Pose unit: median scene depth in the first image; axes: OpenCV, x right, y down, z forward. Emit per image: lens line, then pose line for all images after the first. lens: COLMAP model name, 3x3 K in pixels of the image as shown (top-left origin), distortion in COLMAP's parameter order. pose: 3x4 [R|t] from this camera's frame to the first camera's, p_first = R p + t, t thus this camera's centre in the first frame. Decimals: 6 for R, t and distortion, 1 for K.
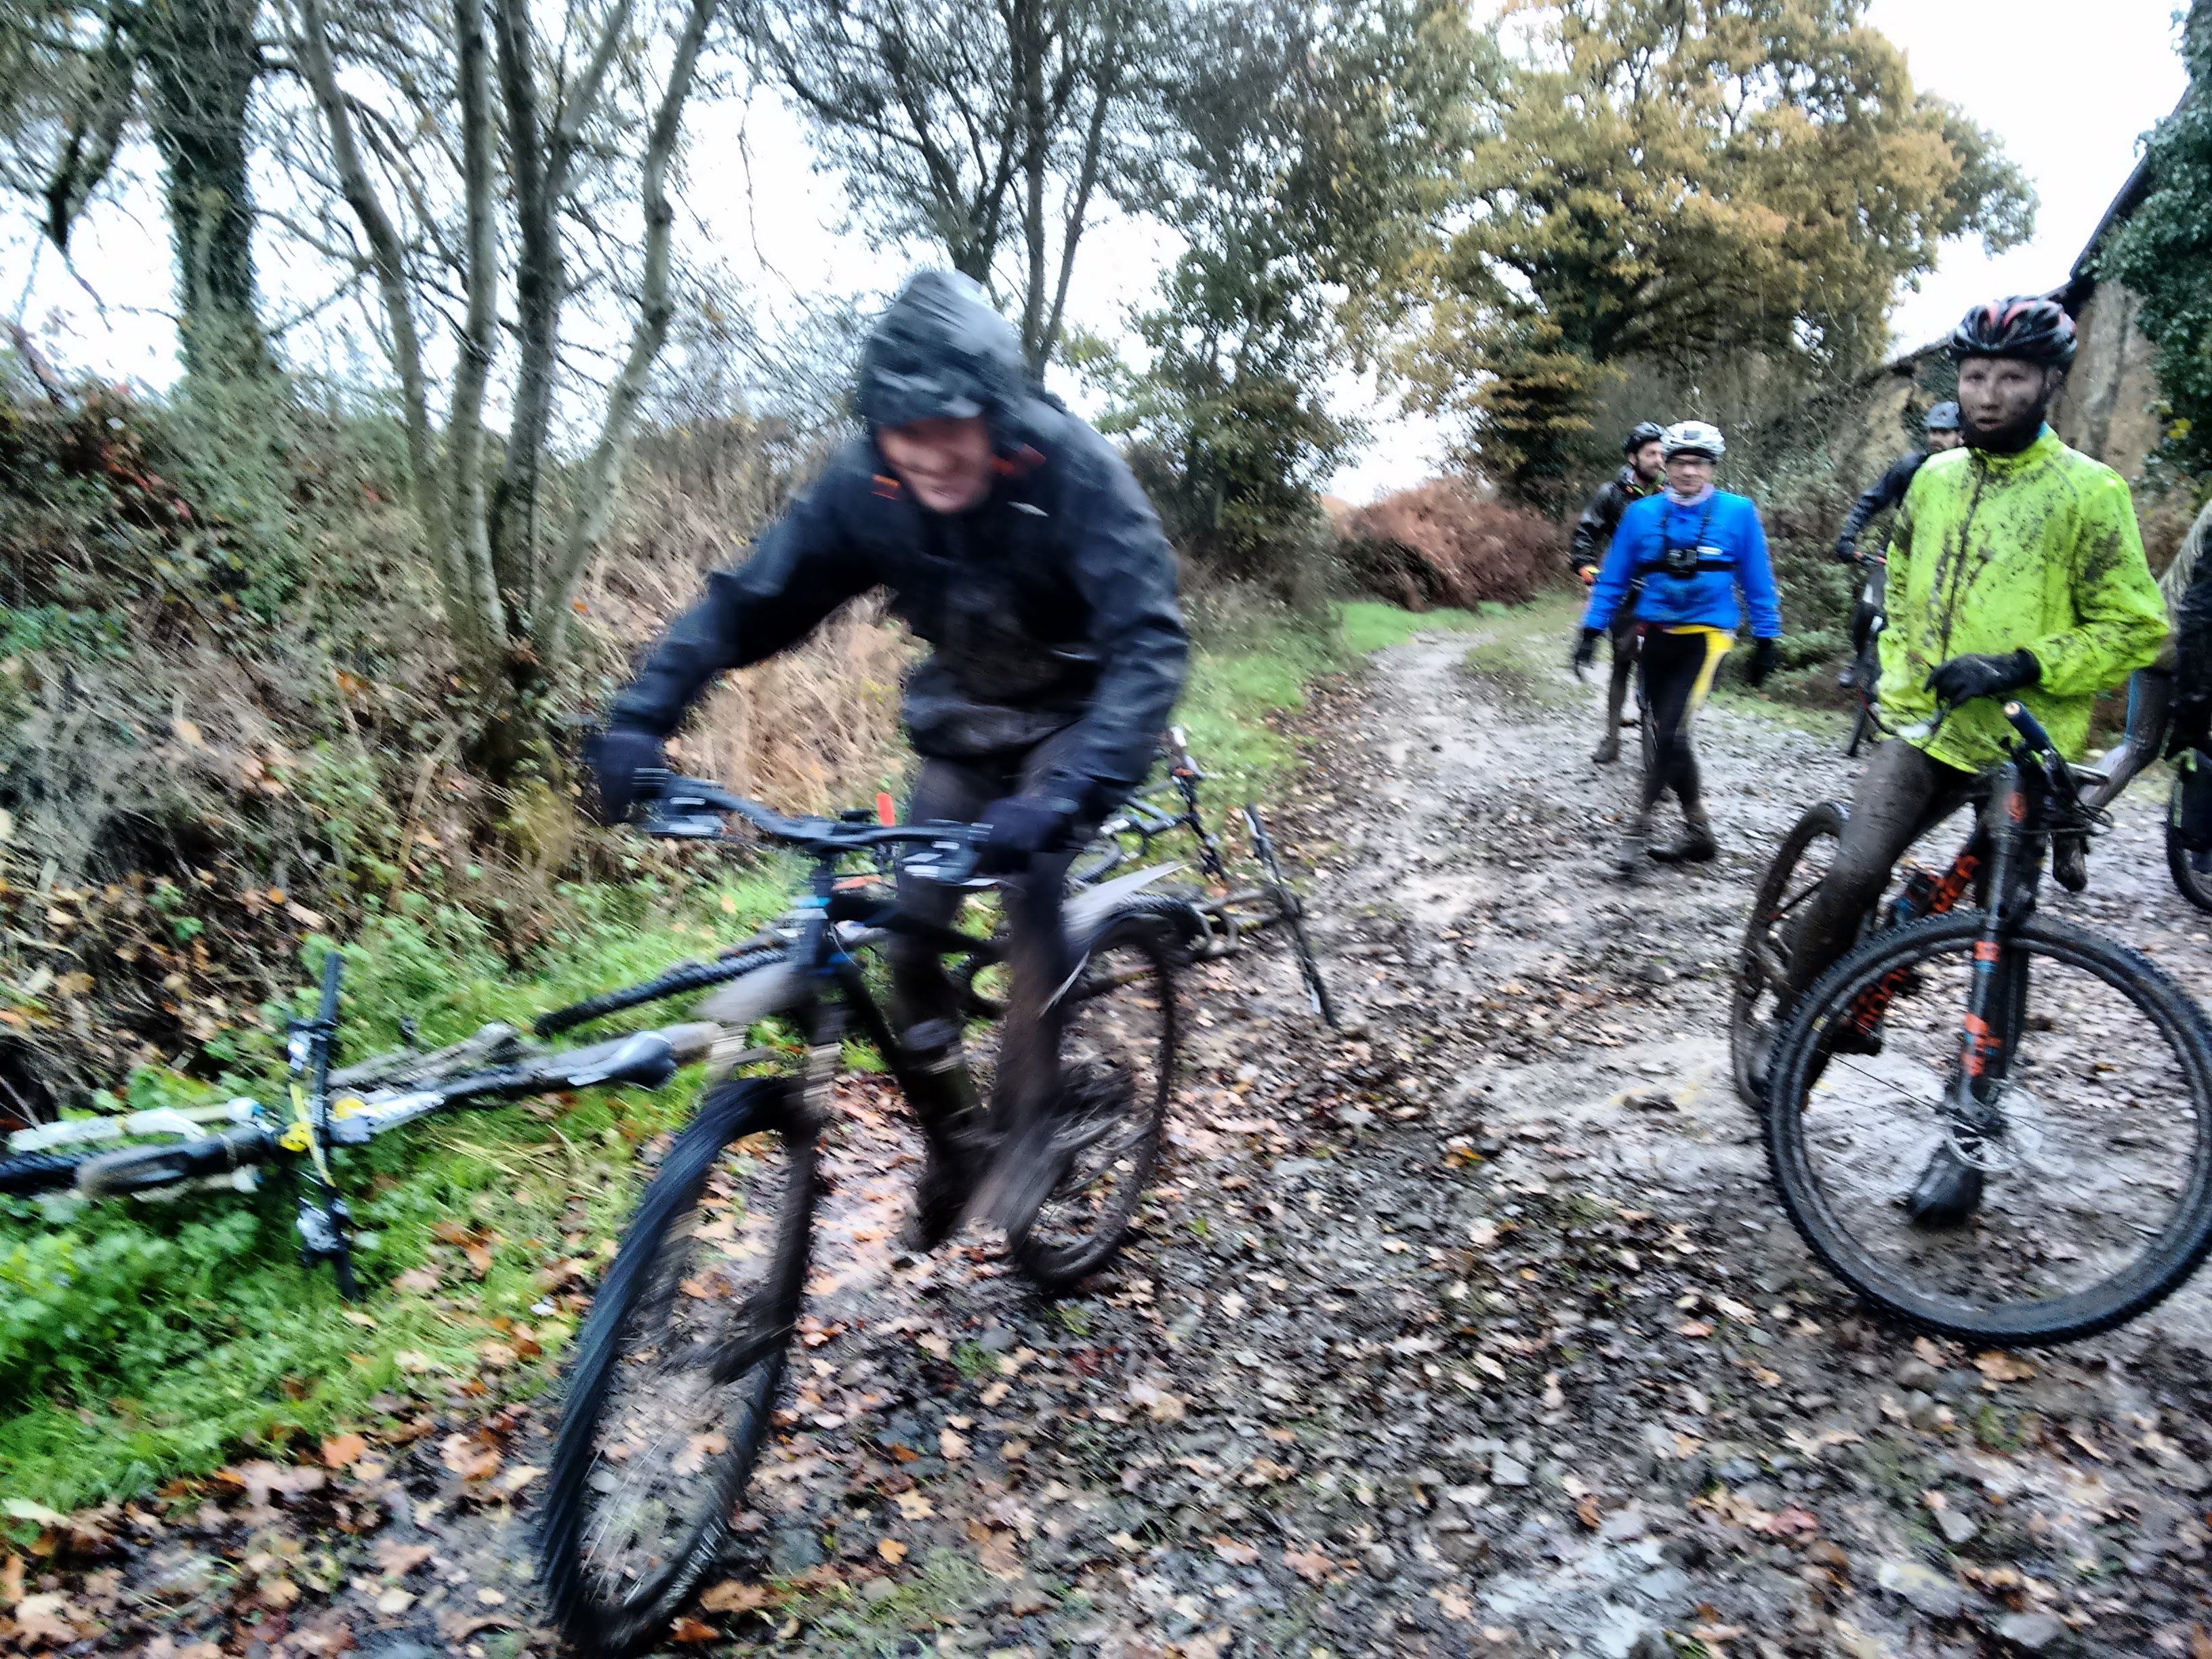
lens RADIAL K [[1814.2, 0, 1111.9], [0, 1814.2, 845.8], [0, 0, 1]] dist [0.011963, -0.032861]
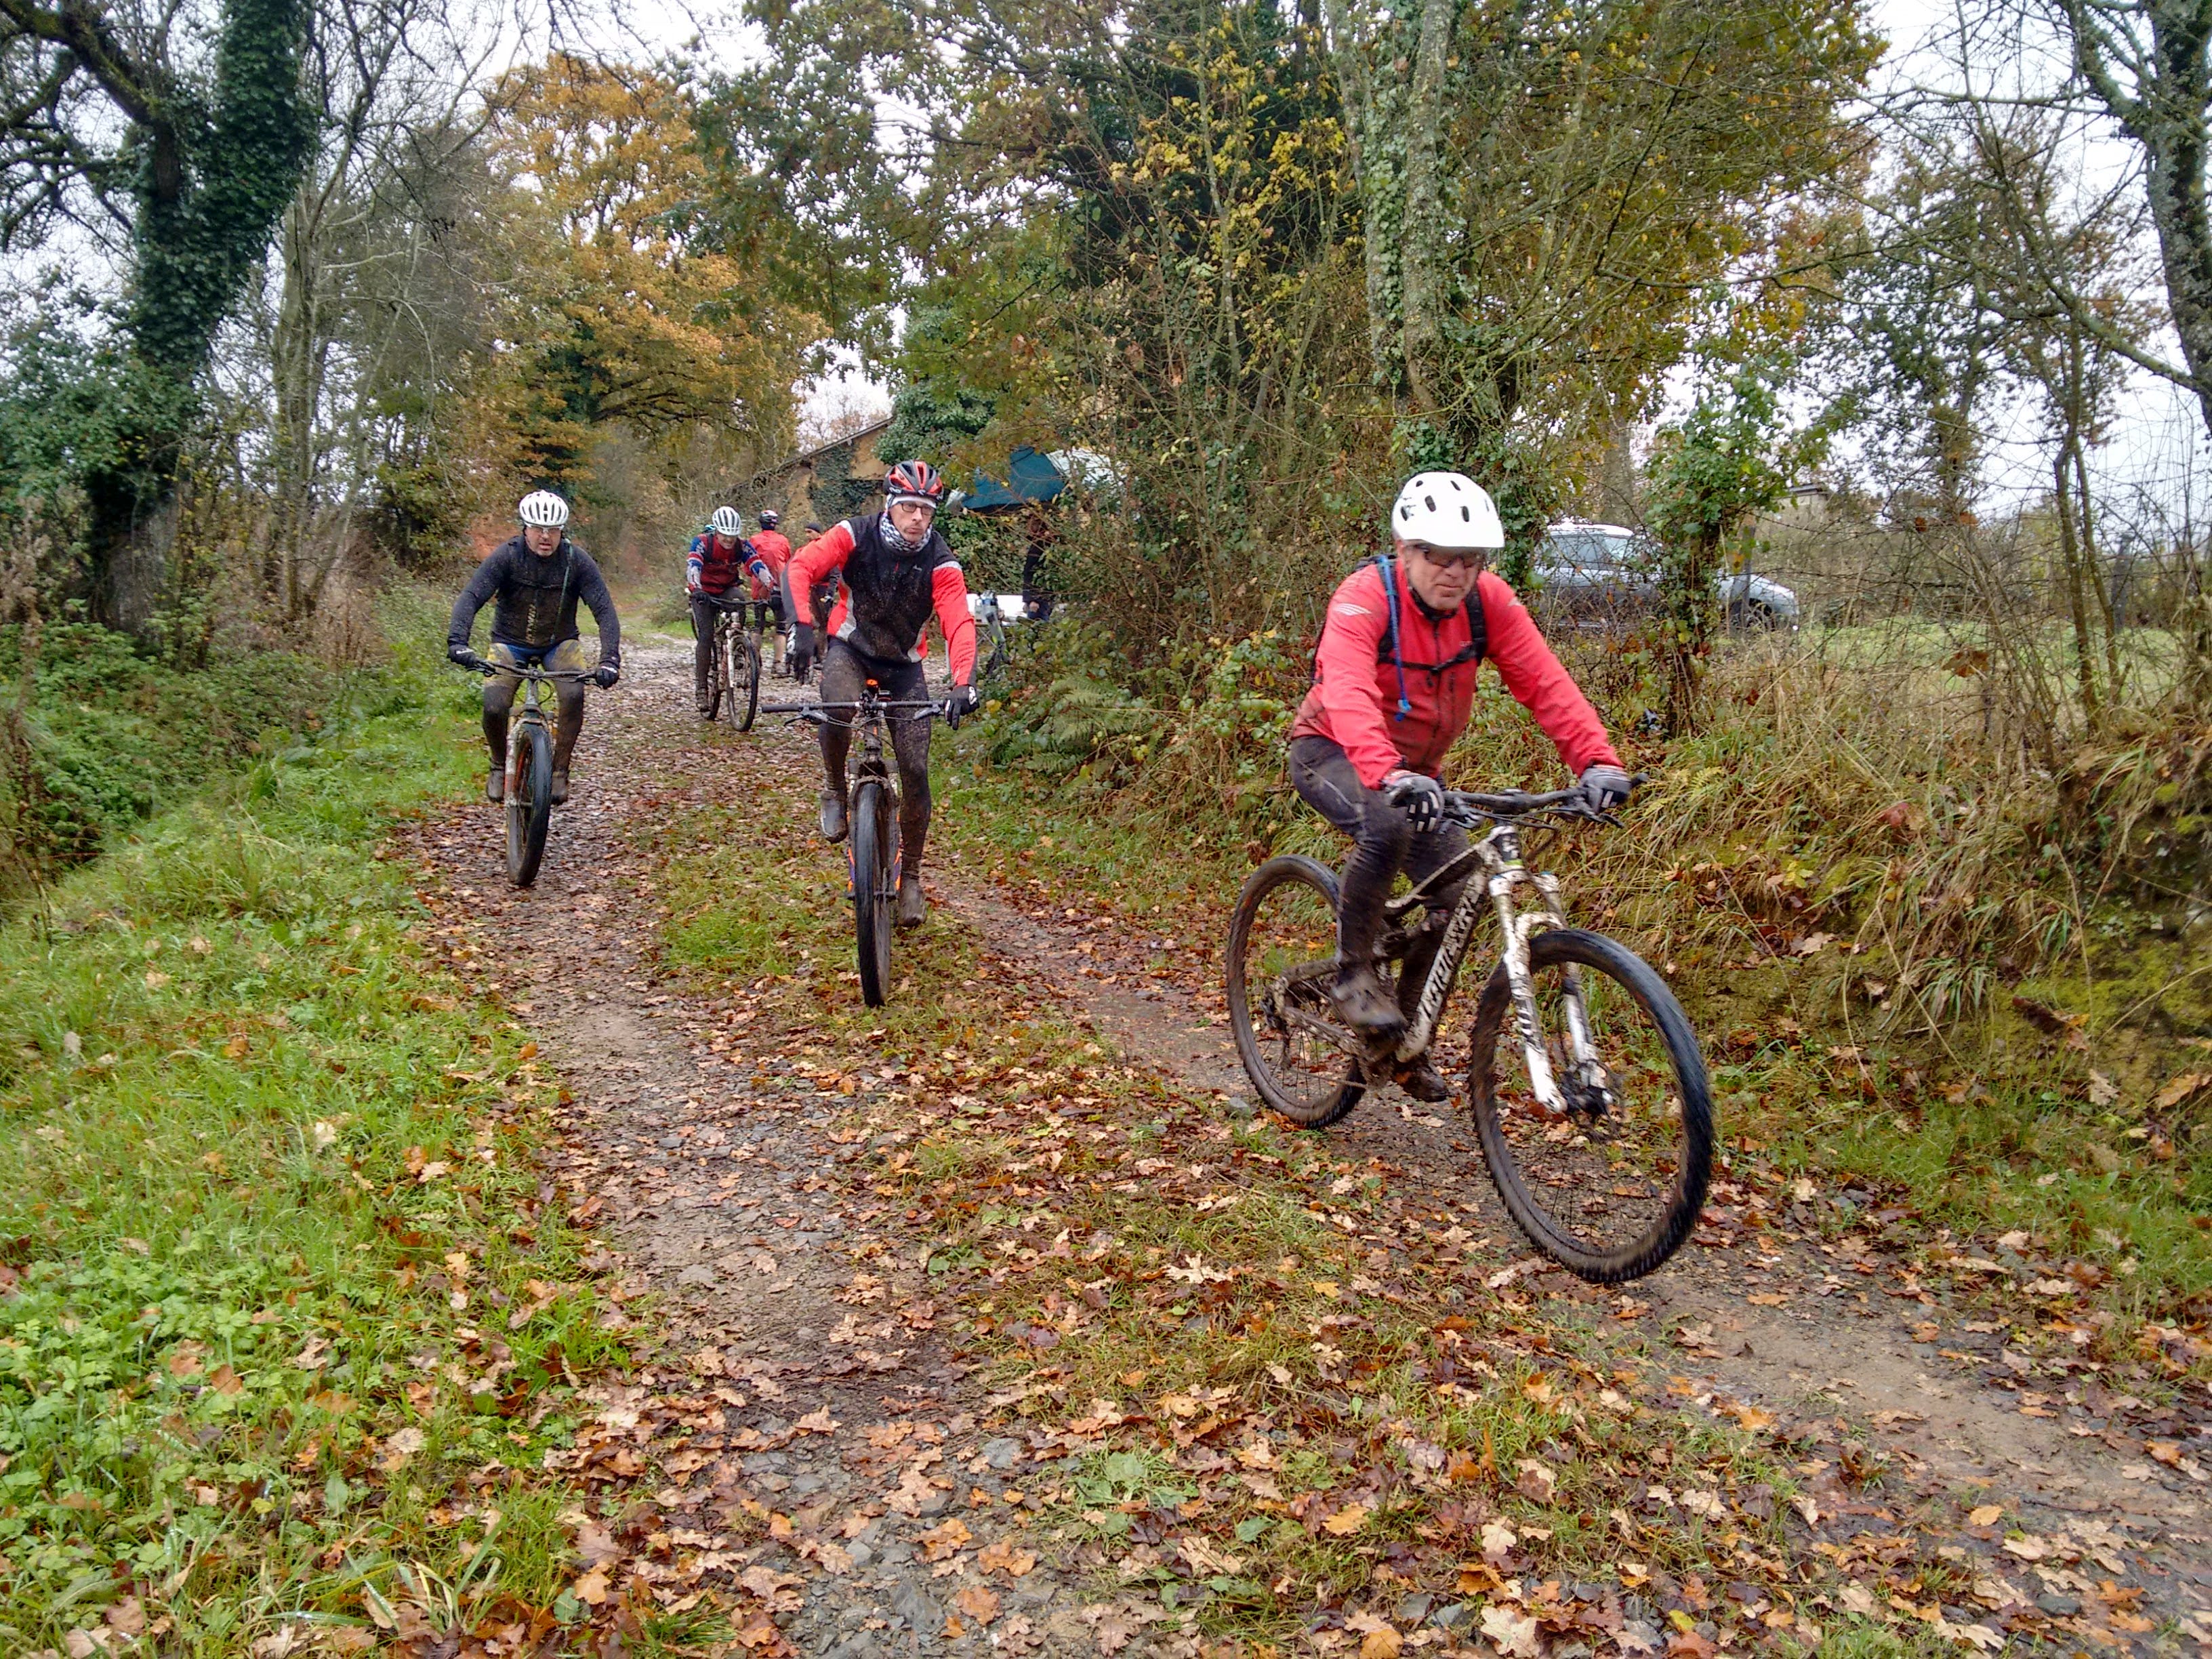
lens RADIAL K [[1814.2, 0, 1115.1], [0, 1814.2, 829.1], [0, 0, 1]] dist [0.011963, -0.032861]
pose [[0.846282, -0.070008, 0.528116, -0.138126], [0.082638, 0.996580, -0.000316, 0.060662], [-0.526287, 0.043910, 0.849172, -0.332481]]
